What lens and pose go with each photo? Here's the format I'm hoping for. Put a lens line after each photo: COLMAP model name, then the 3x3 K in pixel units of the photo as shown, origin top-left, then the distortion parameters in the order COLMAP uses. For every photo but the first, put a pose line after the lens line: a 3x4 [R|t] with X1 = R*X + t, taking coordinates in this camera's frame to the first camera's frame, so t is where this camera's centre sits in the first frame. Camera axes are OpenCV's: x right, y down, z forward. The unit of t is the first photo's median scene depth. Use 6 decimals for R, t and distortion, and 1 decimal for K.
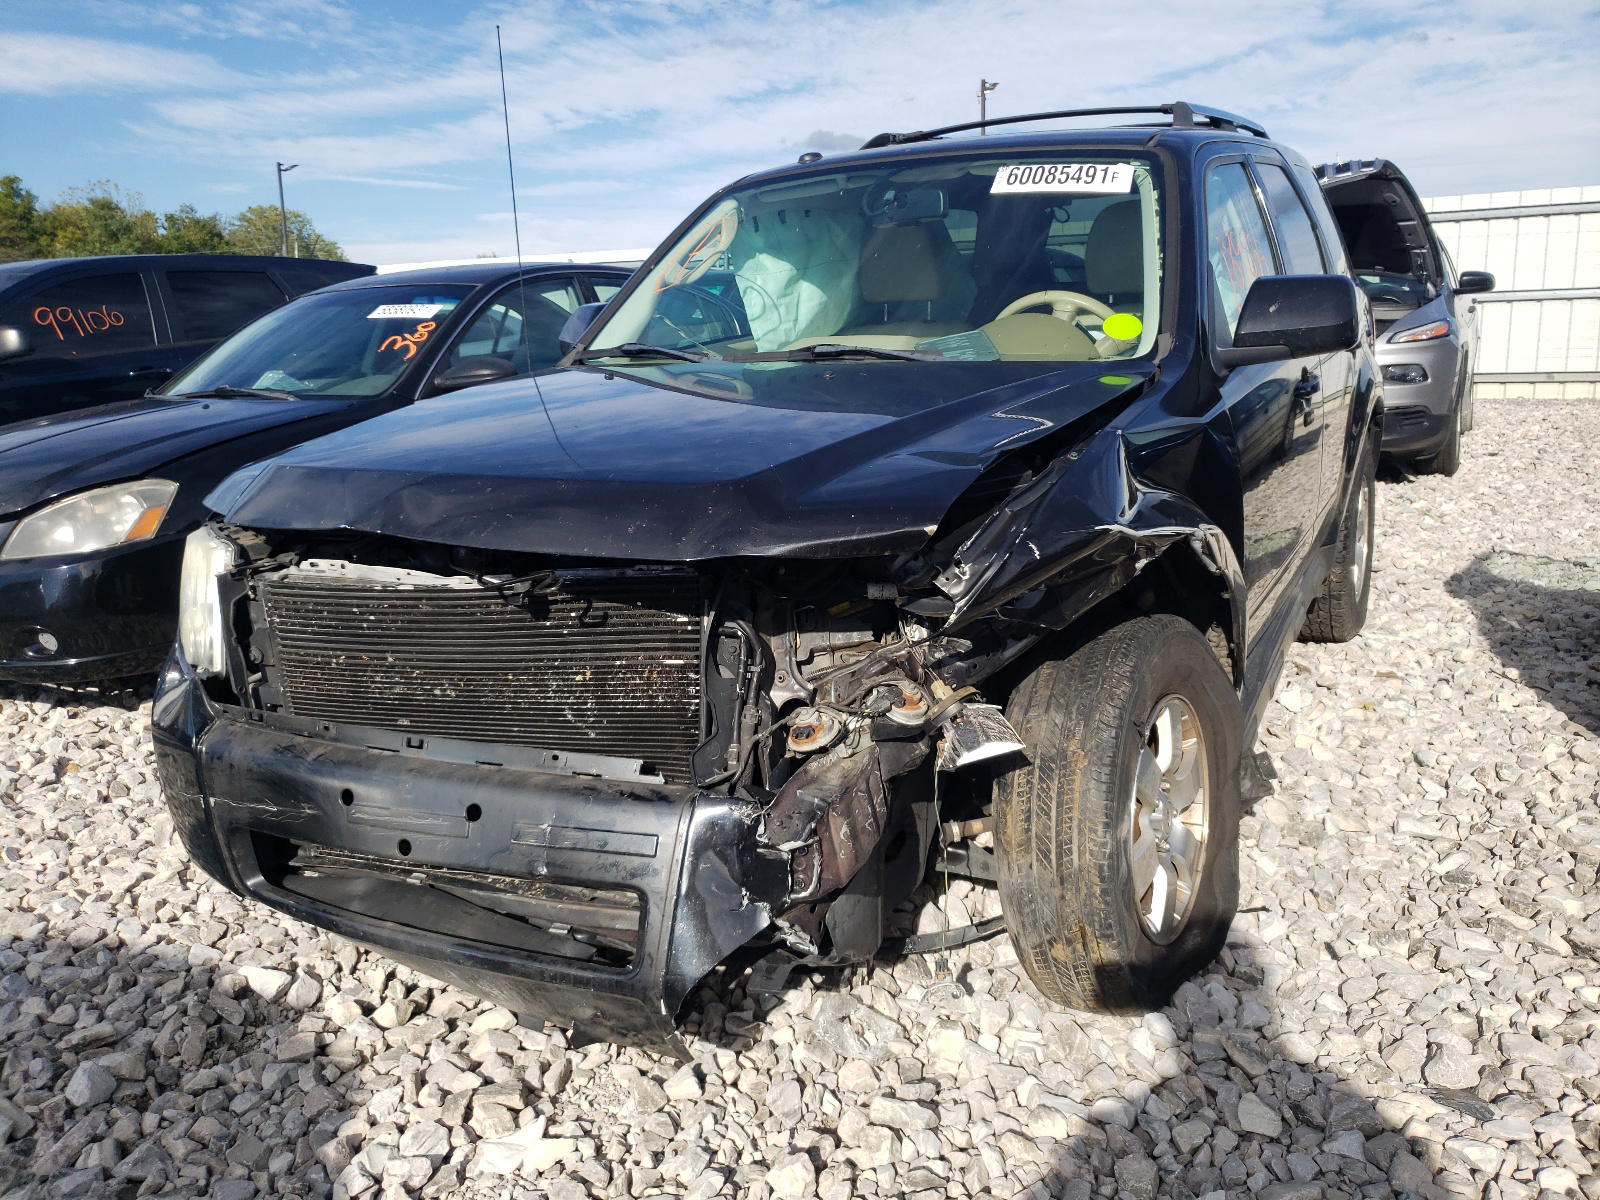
lens RADIAL K [[1193.0, 0, 804.9], [0, 1193.0, 561.9], [0, 0, 1]] dist [0.037987, -0.034545]
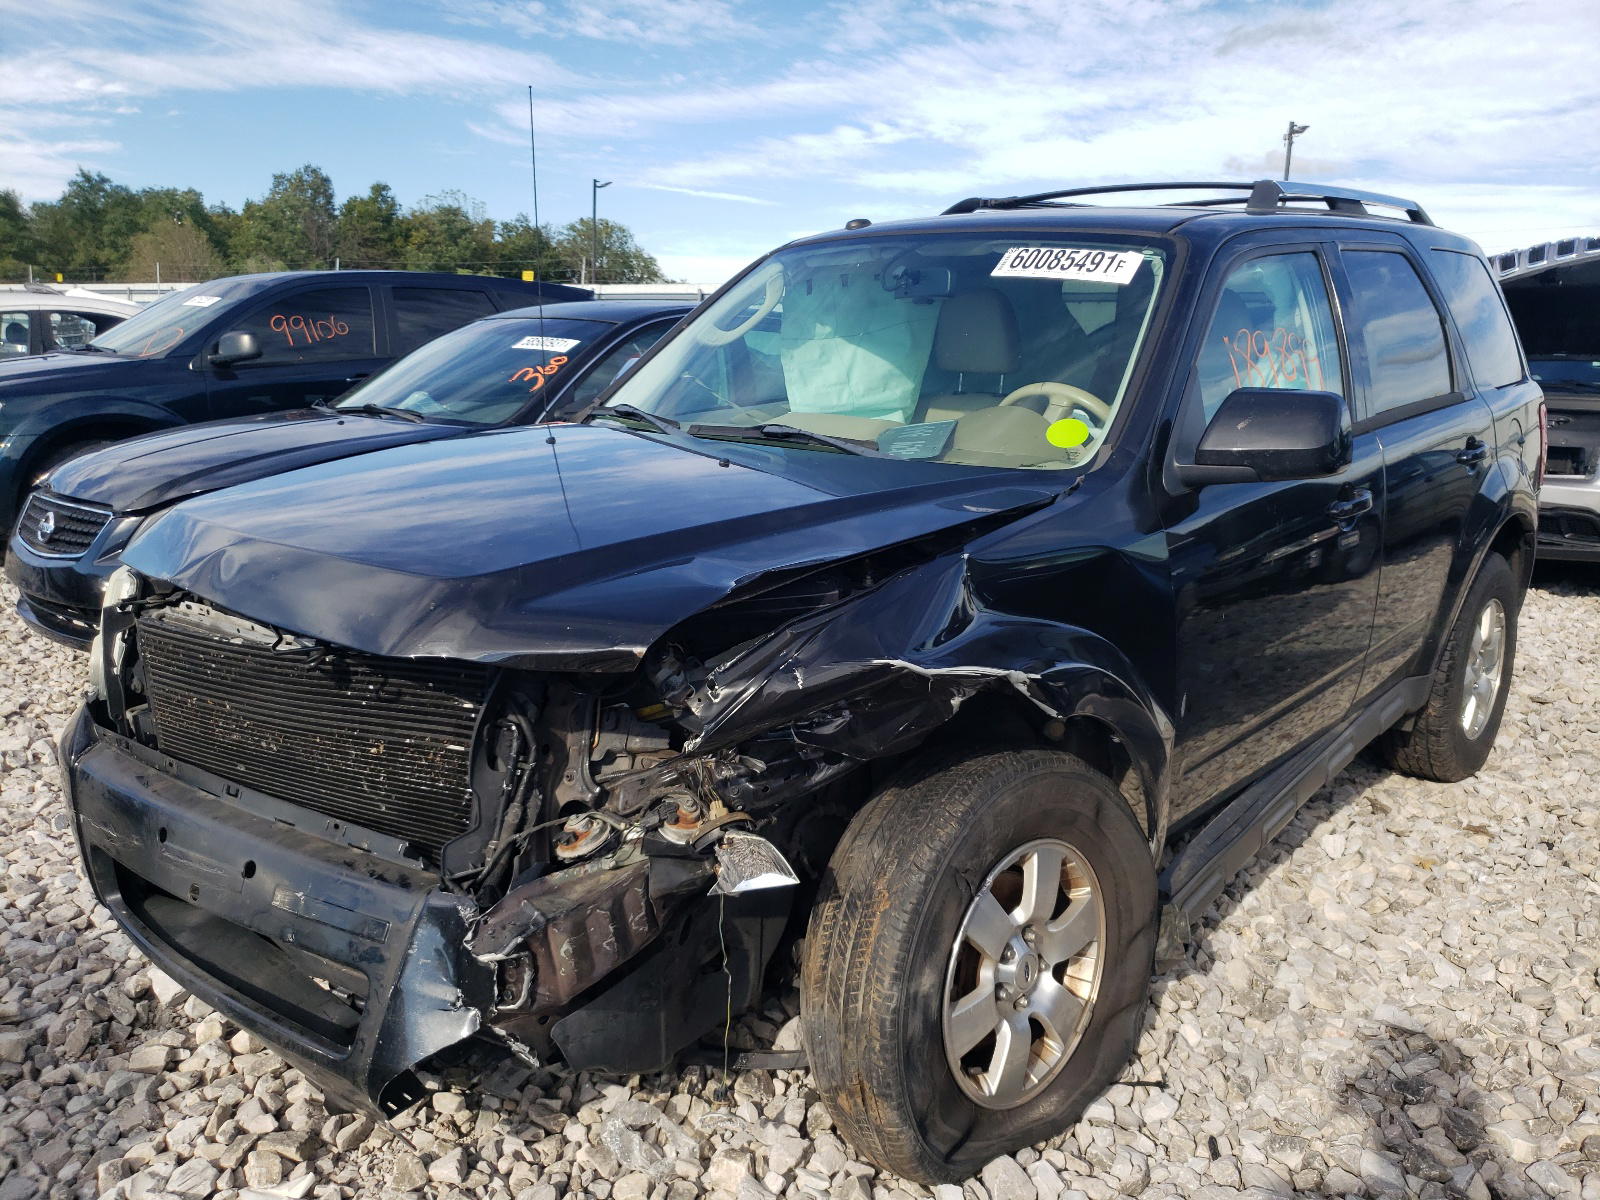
lens RADIAL K [[1193.0, 0, 813.1], [0, 1193.0, 593.5], [0, 0, 1]] dist [0.037987, -0.034545]
pose [[0.977450, 0.102413, -0.184673, 0.324203], [-0.102813, 0.994673, 0.007430, -0.075091], [0.184450, 0.011724, 0.982772, 0.070847]]
